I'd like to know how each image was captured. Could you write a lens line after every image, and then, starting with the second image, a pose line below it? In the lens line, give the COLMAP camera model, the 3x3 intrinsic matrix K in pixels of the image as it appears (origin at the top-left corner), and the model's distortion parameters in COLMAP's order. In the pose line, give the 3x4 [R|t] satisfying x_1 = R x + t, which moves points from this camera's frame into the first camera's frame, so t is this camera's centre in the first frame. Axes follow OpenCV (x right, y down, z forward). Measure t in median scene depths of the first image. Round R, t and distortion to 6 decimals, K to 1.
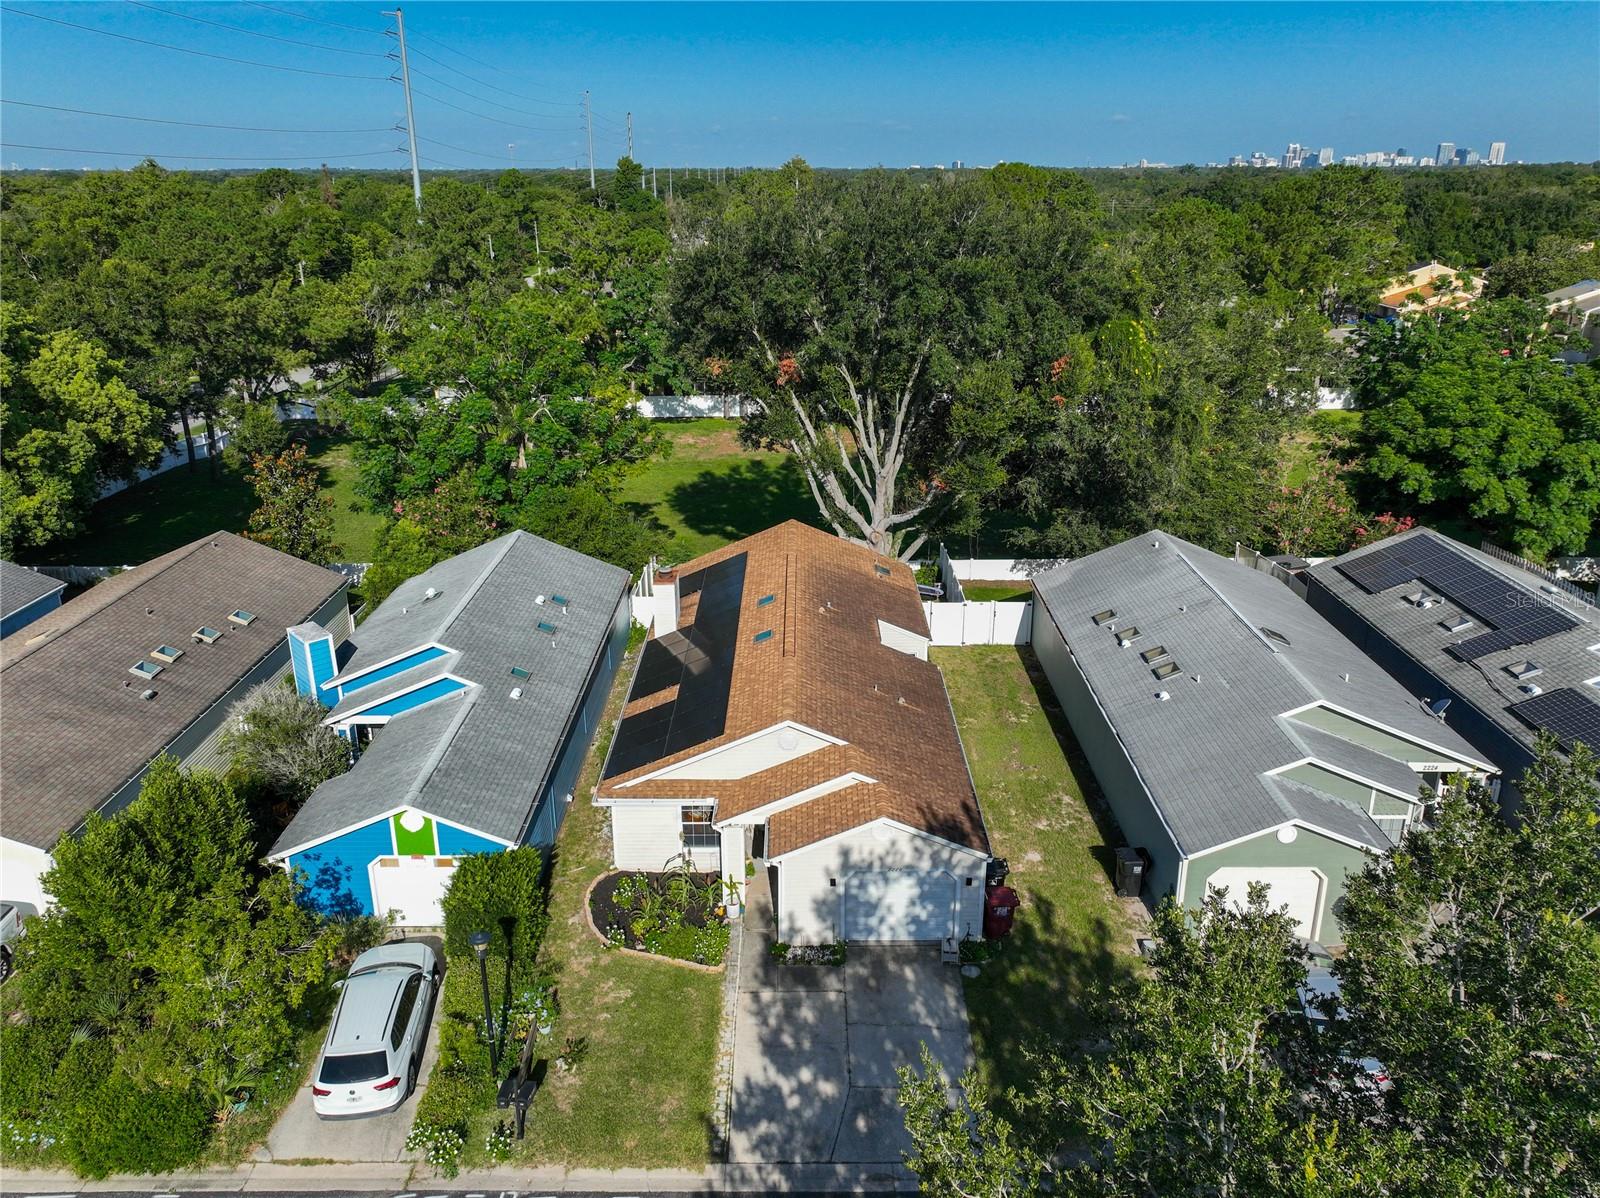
lens RADIAL K [[1126.1, 0, 801.9], [0, 1126.1, 593.2], [0, 0, 1]] dist [0.002145, 0.002184]
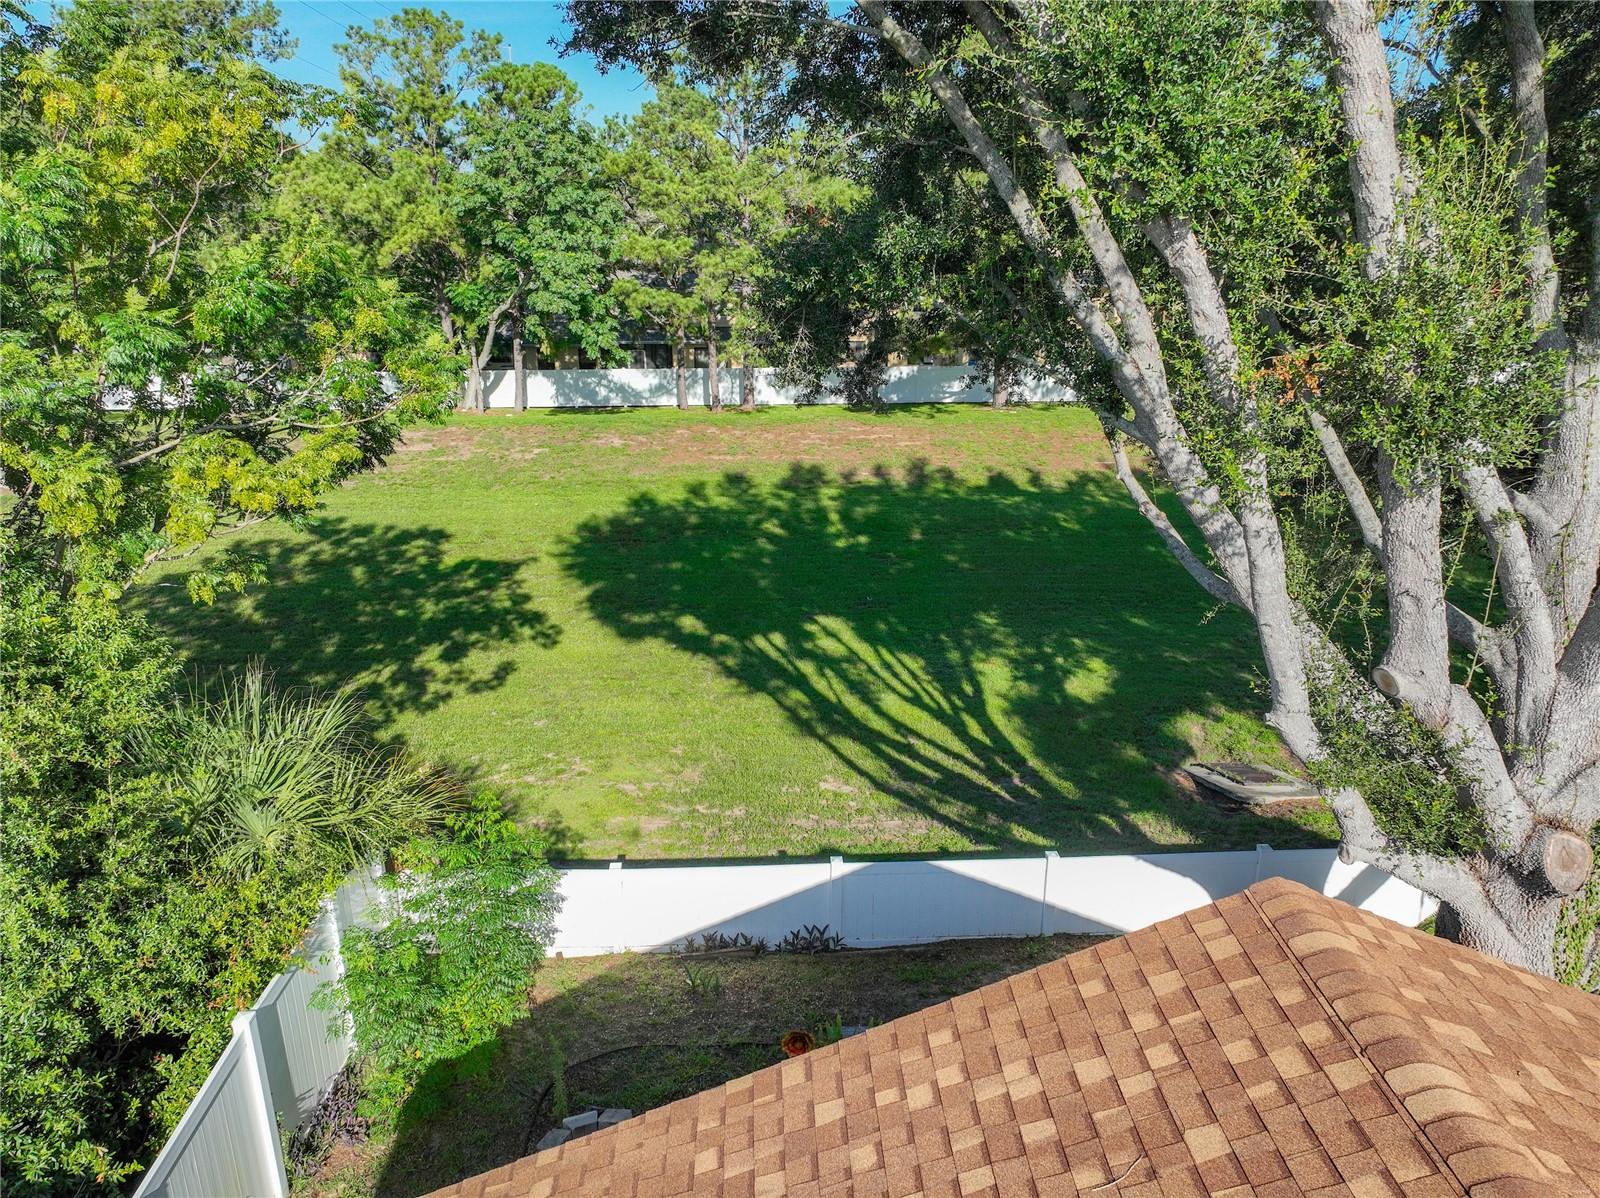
lens RADIAL K [[1126.1, 0, 801.9], [0, 1126.1, 593.2], [0, 0, 1]] dist [0.002145, 0.002184]
pose [[0.999177, -0.007134, 0.039926, -0.031542], [0.008177, 0.999628, -0.026021, -0.047350], [-0.039725, 0.026326, 0.998864, 0.467658]]
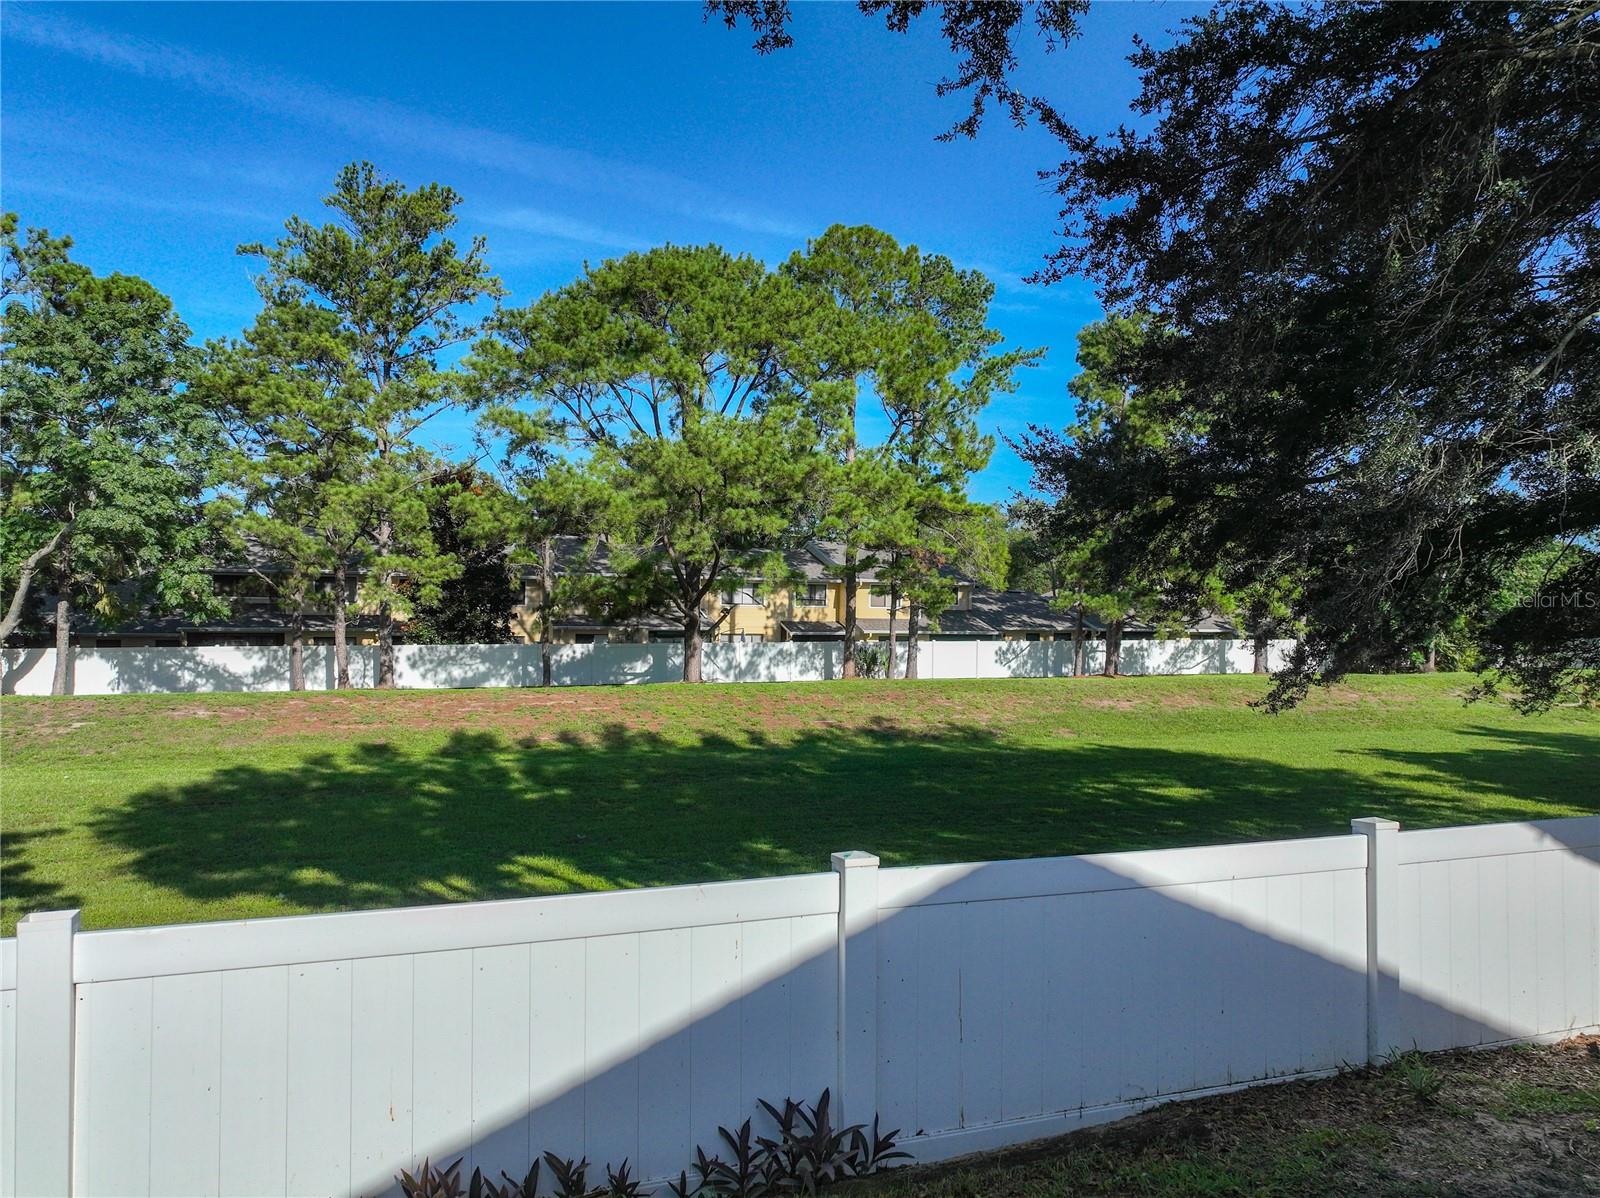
lens RADIAL K [[1175.9, 0, 769.1], [0, 1175.9, 597.6], [0, 0, 1]] dist [0.004872, 0.006027]
pose [[0.948191, -0.008419, 0.317590, -0.041097], [0.119918, 0.935187, -0.333234, -0.008986], [-0.294200, 0.354054, 0.887745, 0.573364]]
